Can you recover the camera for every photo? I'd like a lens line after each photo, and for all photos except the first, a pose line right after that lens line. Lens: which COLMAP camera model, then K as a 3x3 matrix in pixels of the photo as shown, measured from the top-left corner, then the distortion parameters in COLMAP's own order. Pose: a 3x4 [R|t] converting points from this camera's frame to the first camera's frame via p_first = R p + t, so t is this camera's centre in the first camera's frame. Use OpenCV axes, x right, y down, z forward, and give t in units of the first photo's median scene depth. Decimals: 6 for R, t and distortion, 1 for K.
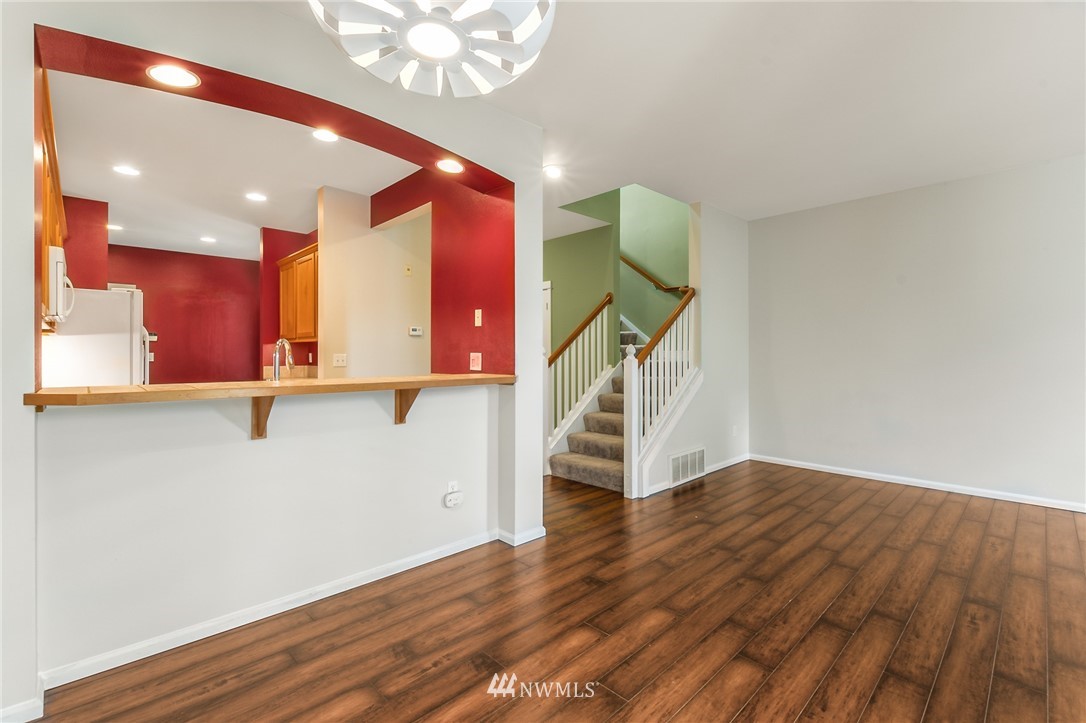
lens RADIAL K [[460.6, 0, 543.0], [0, 460.6, 361.5], [0, 0, 1]] dist [0.001110, -0.000397]
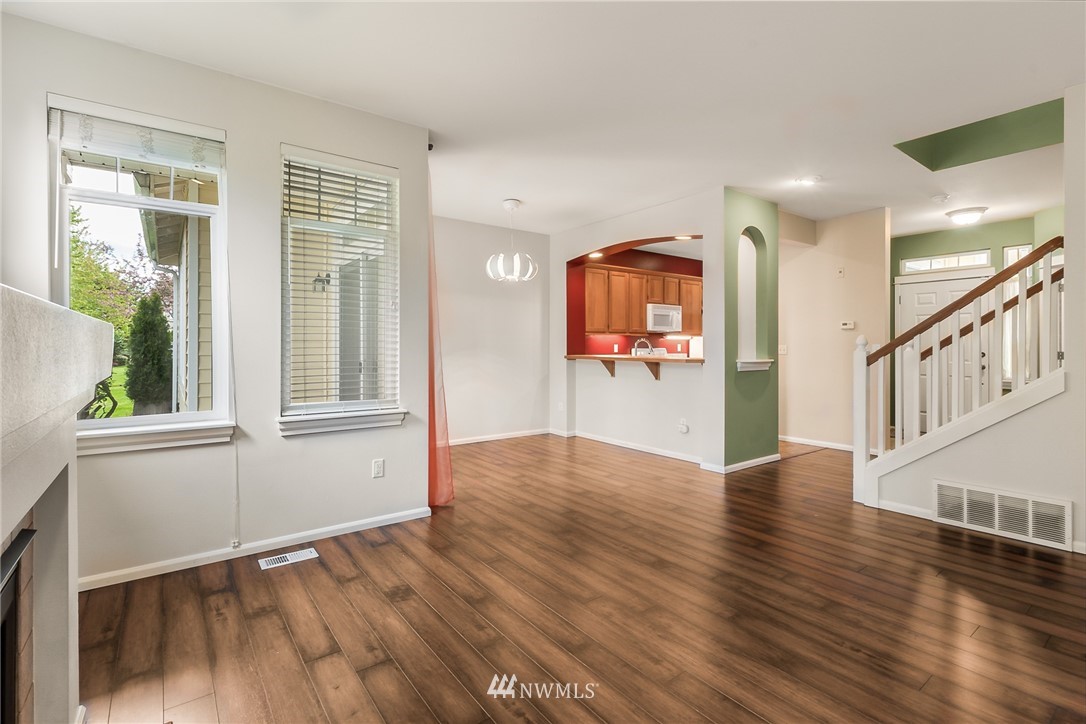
lens RADIAL K [[484.5, 0, 540.9], [0, 484.5, 345.6], [0, 0, 1]] dist [-0.000010, -0.000318]
pose [[-0.092305, -0.002230, -0.995728, 1.513124], [-0.017301, 0.999850, -0.000636, -0.003250], [0.995580, 0.017168, -0.092330, 0.568177]]
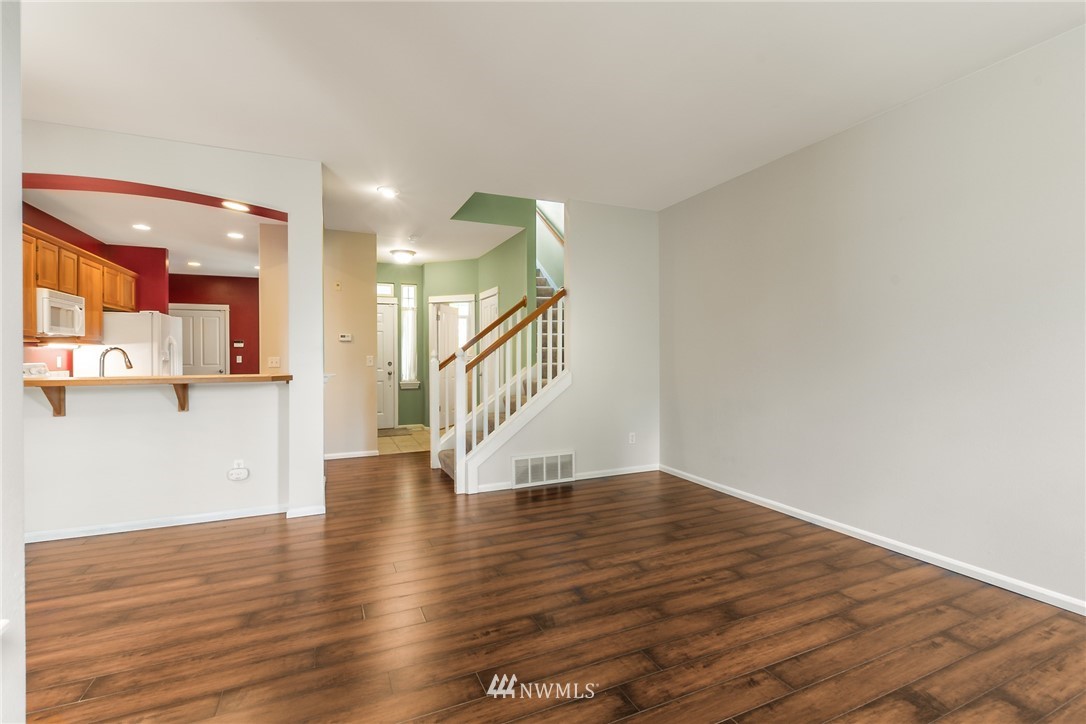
lens RADIAL K [[467.0, 0, 529.1], [0, 467.0, 361.7], [0, 0, 1]] dist [0.002613, -0.000025]
pose [[0.940599, -0.003453, -0.339501, 0.877936], [0.002256, 0.999990, -0.003920, 0.002272], [0.339511, 0.002921, 0.940598, 0.072163]]
